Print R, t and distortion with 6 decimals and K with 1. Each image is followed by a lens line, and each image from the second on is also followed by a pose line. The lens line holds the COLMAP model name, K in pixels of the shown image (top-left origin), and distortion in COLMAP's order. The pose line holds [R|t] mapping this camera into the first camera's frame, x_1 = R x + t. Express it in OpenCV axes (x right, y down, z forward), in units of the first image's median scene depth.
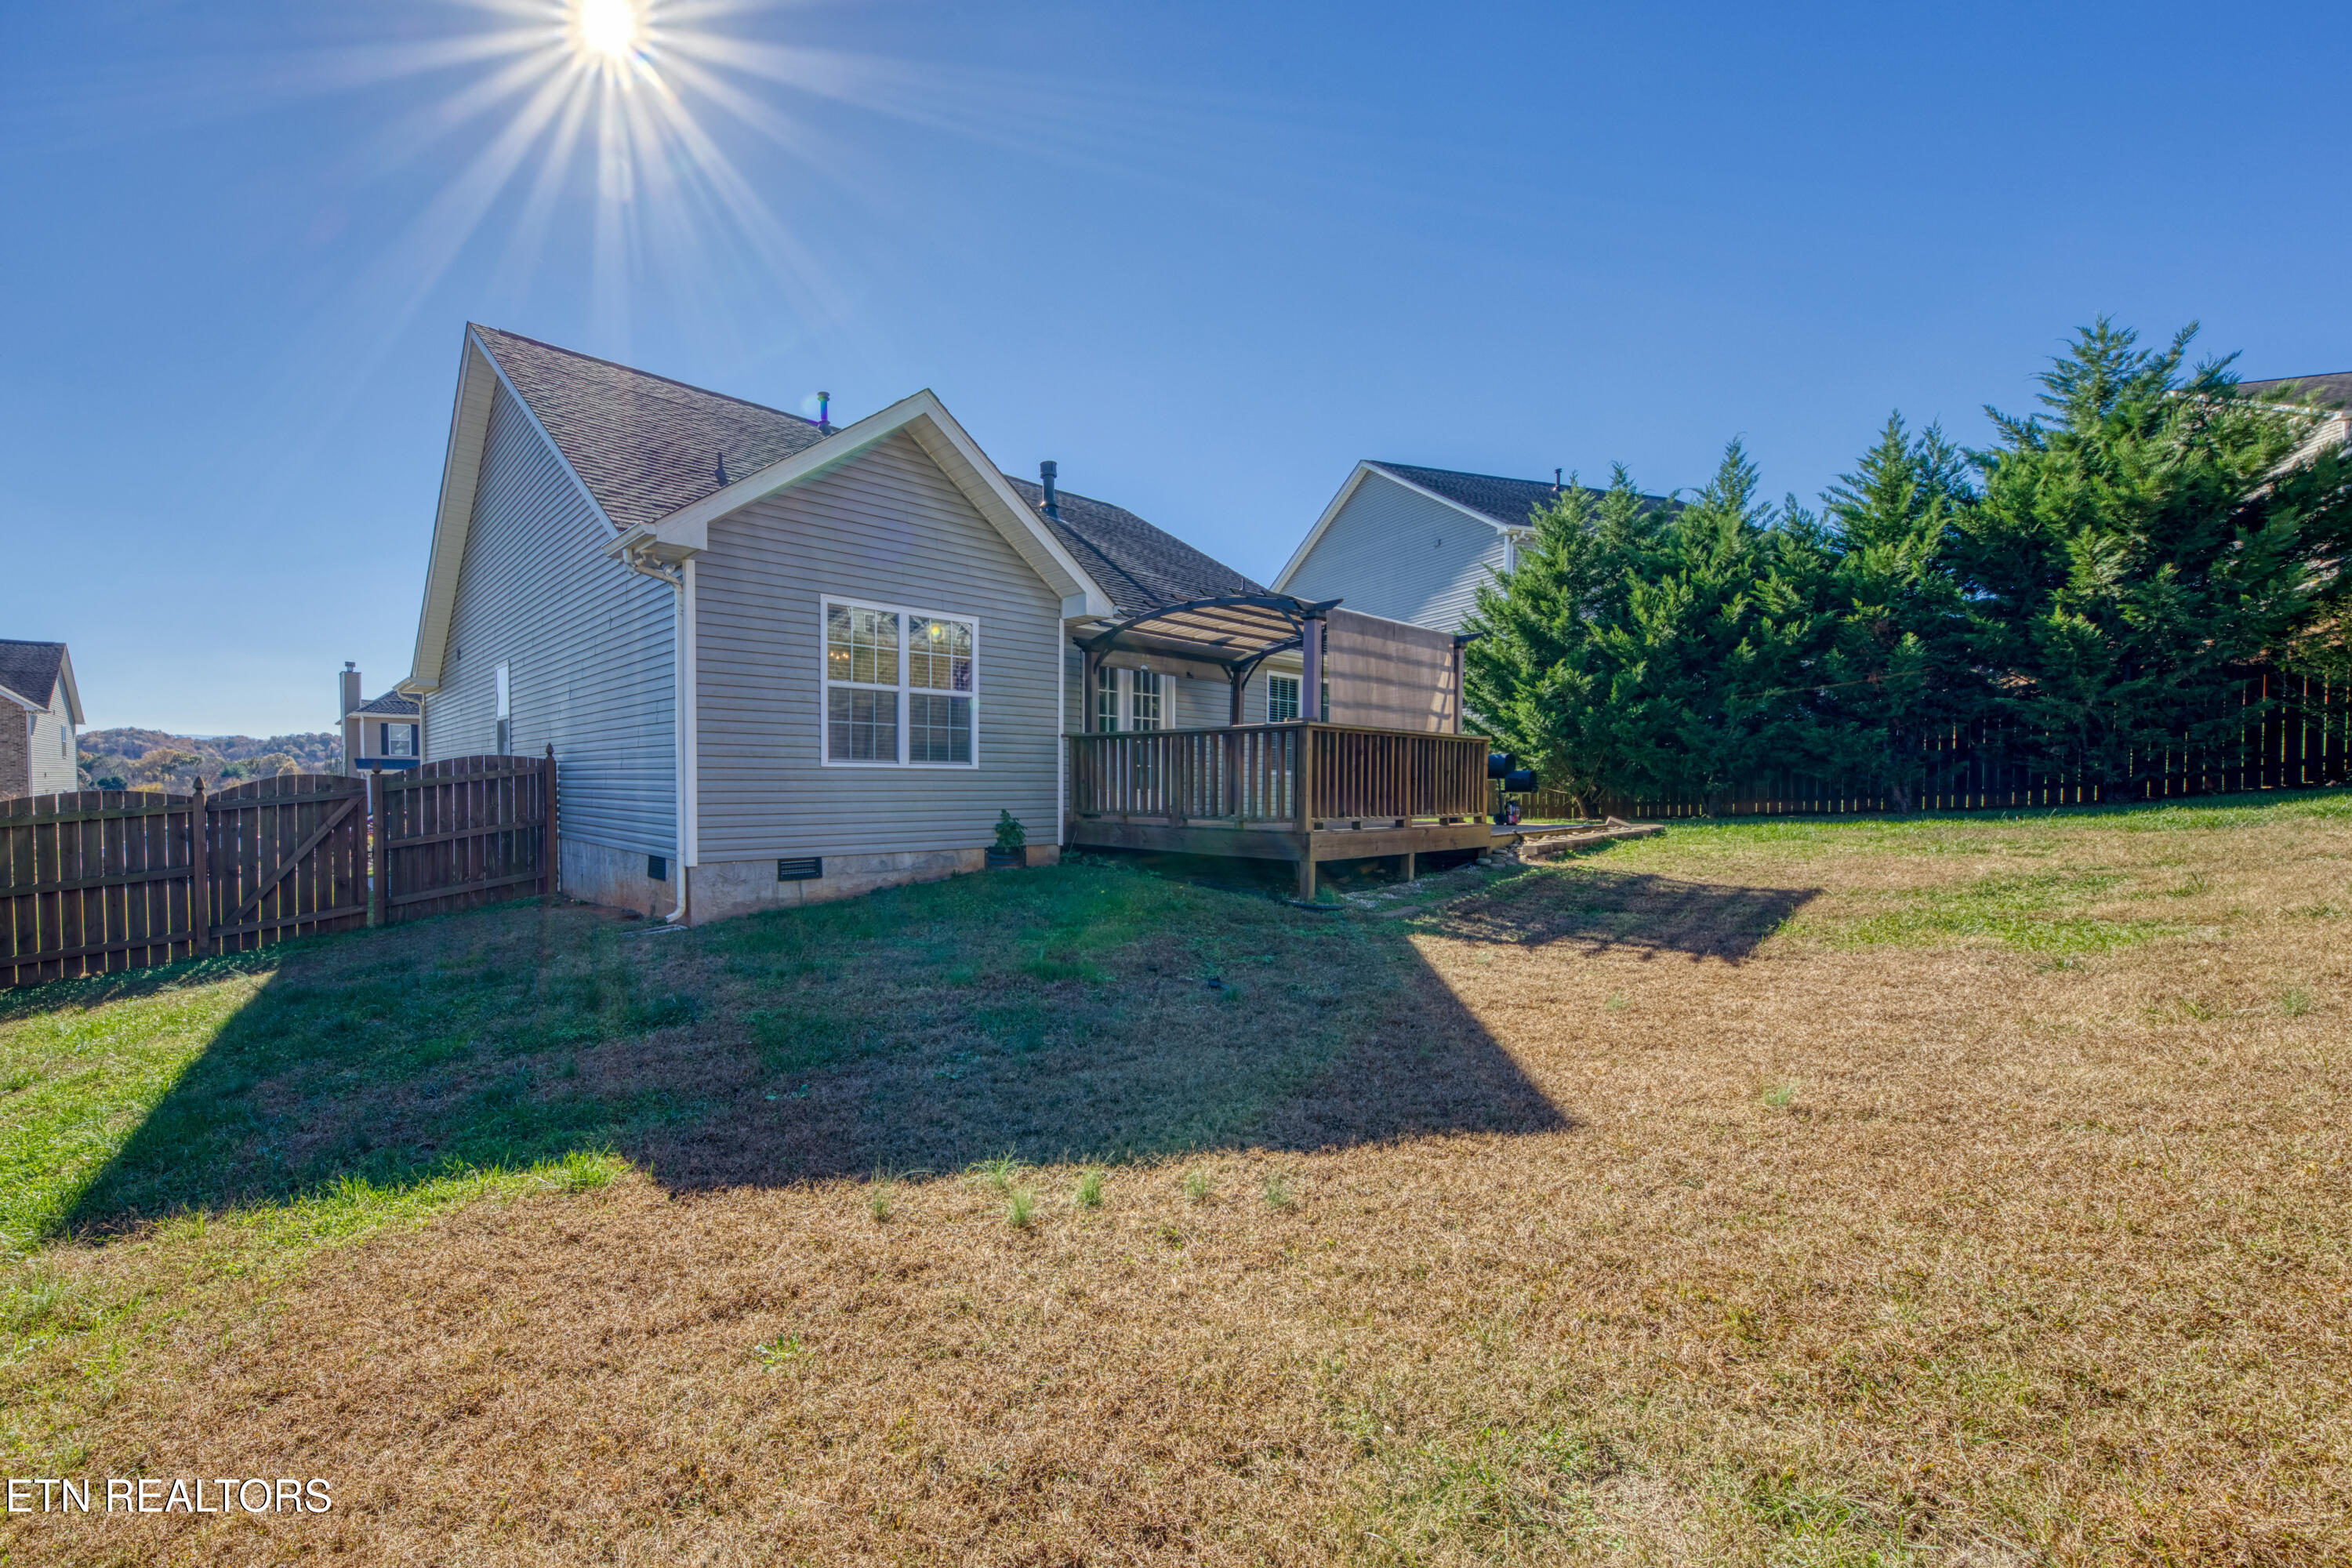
lens RADIAL K [[874.9, 0, 1176.0], [0, 874.9, 784.0], [0, 0, 1]] dist [0.008774, -0.000056]
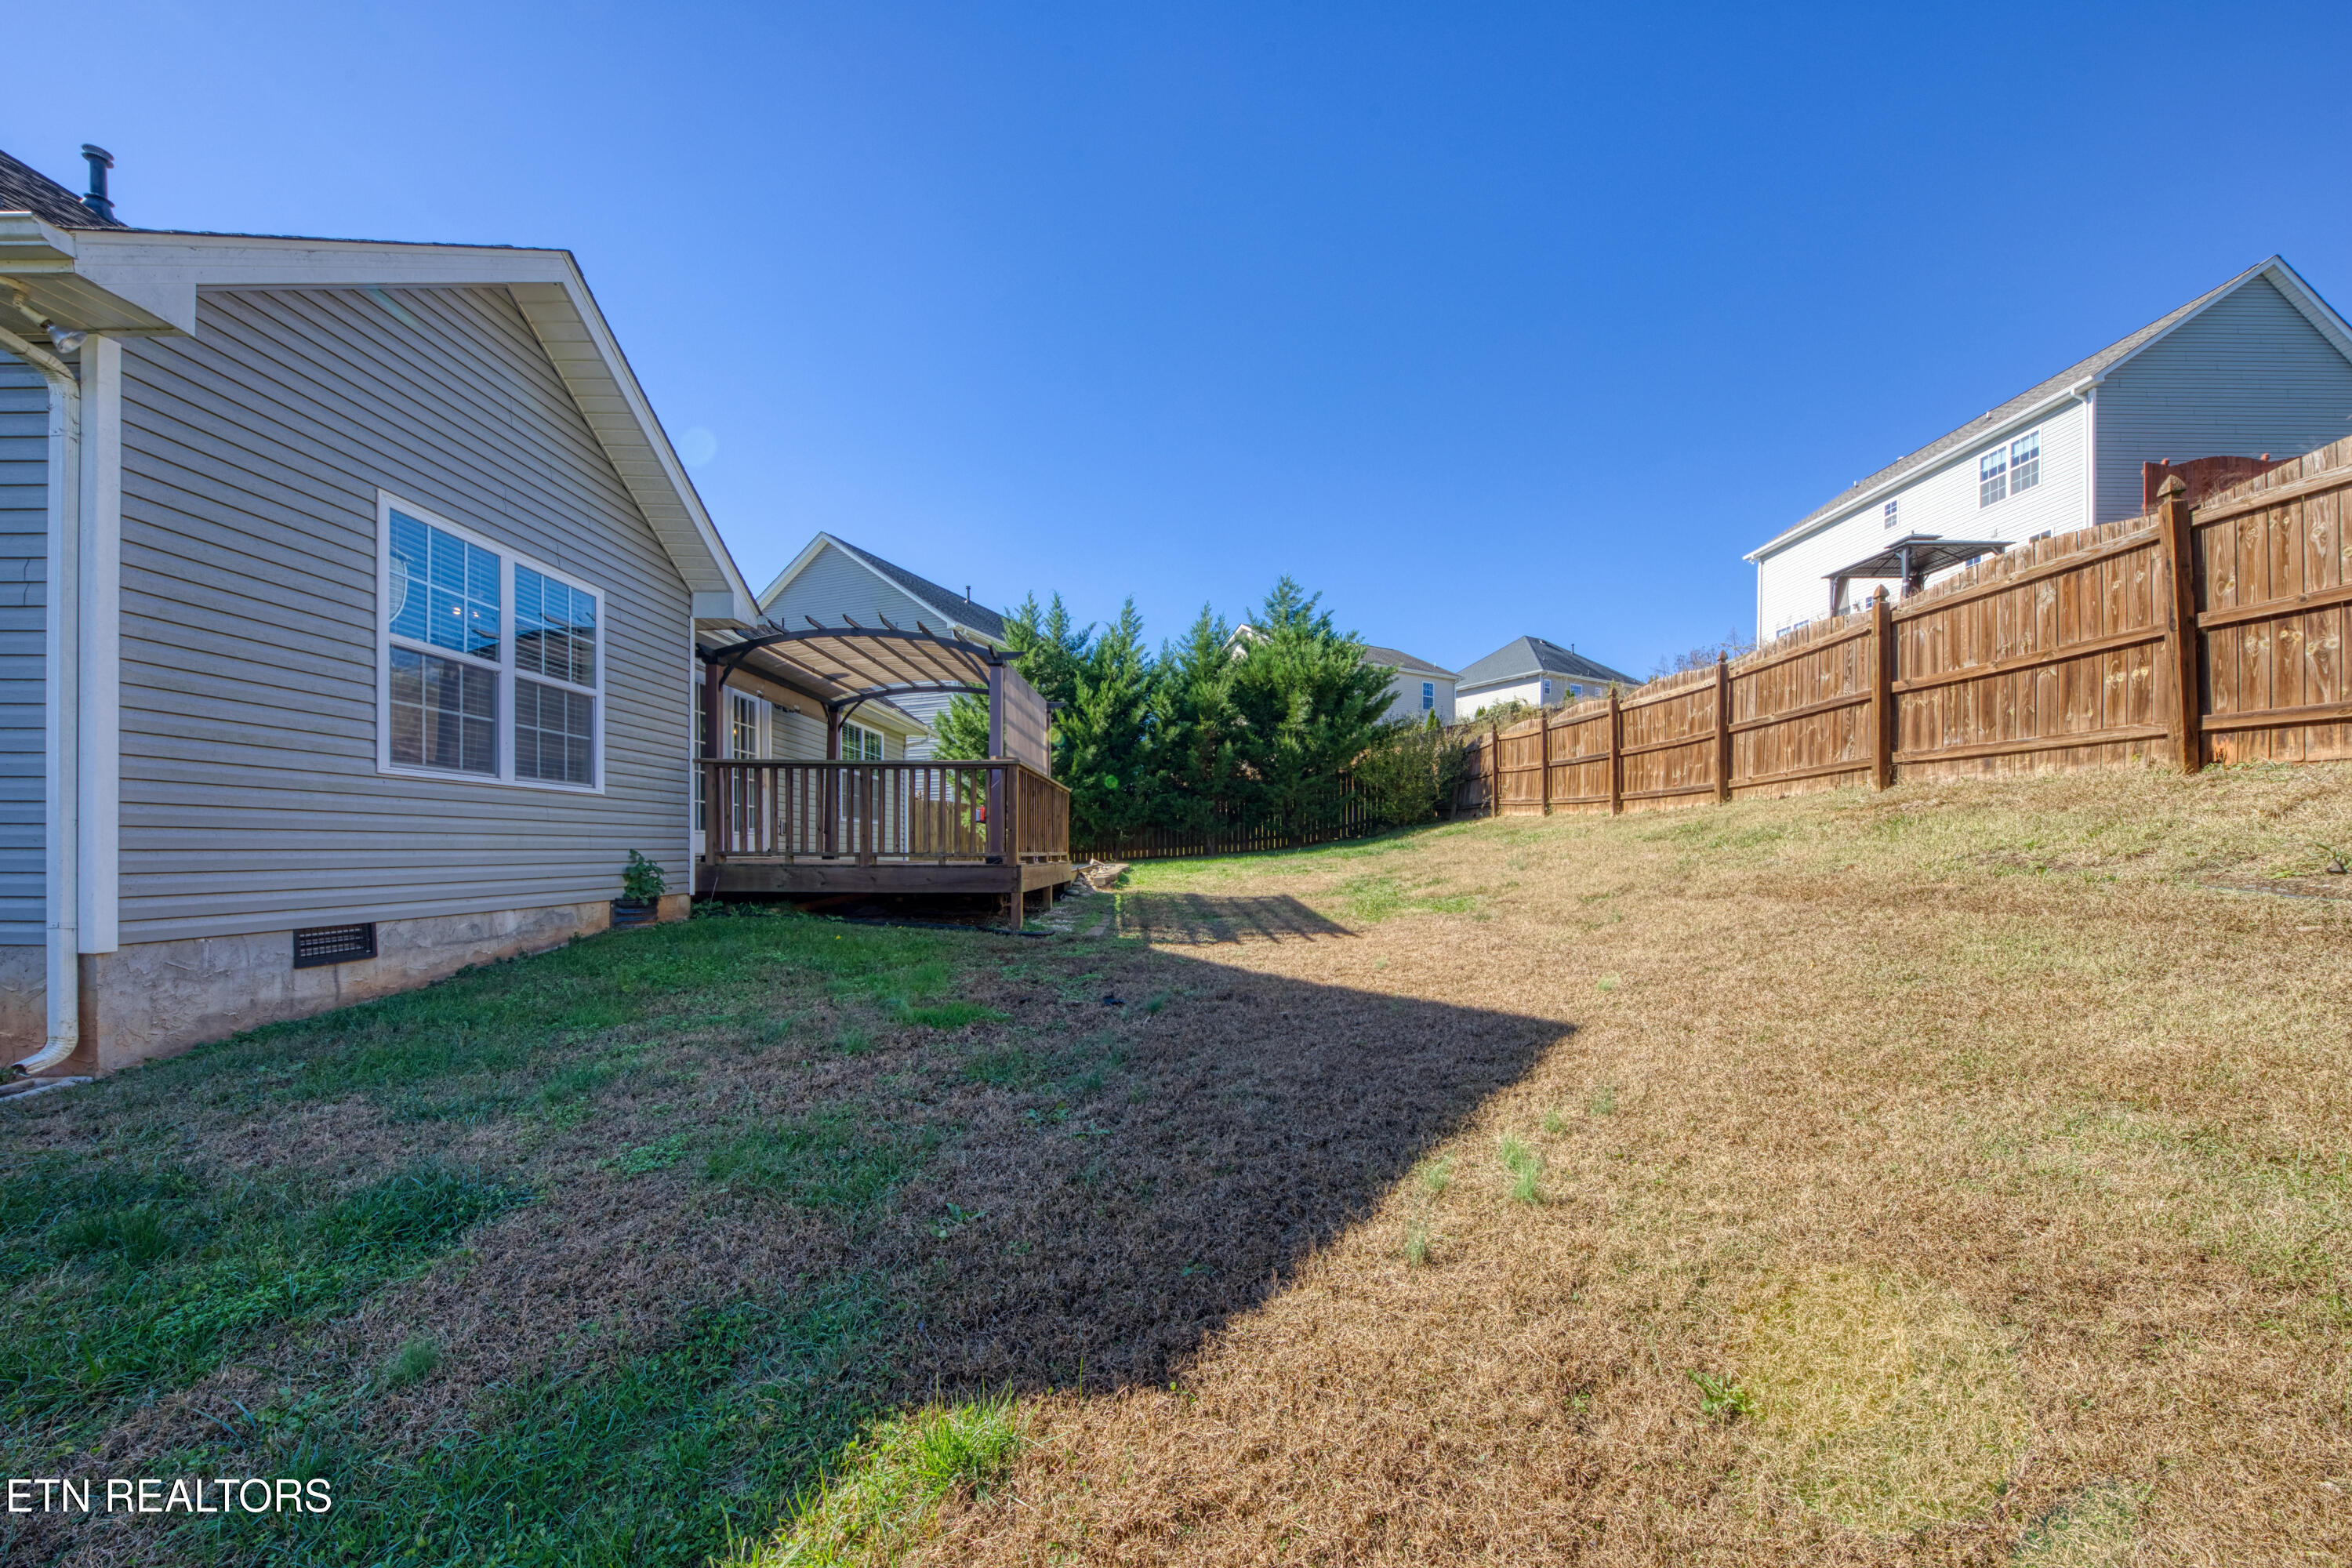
lens RADIAL K [[739.6, 0, 1174.0], [0, 739.6, 836.9], [0, 0, 1]] dist [-0.000511, -0.000187]
pose [[0.709705, -0.000867, 0.704499, -0.332079], [0.012359, 0.999861, -0.011221, 0.032599], [-0.704391, 0.016671, 0.709616, 0.221526]]
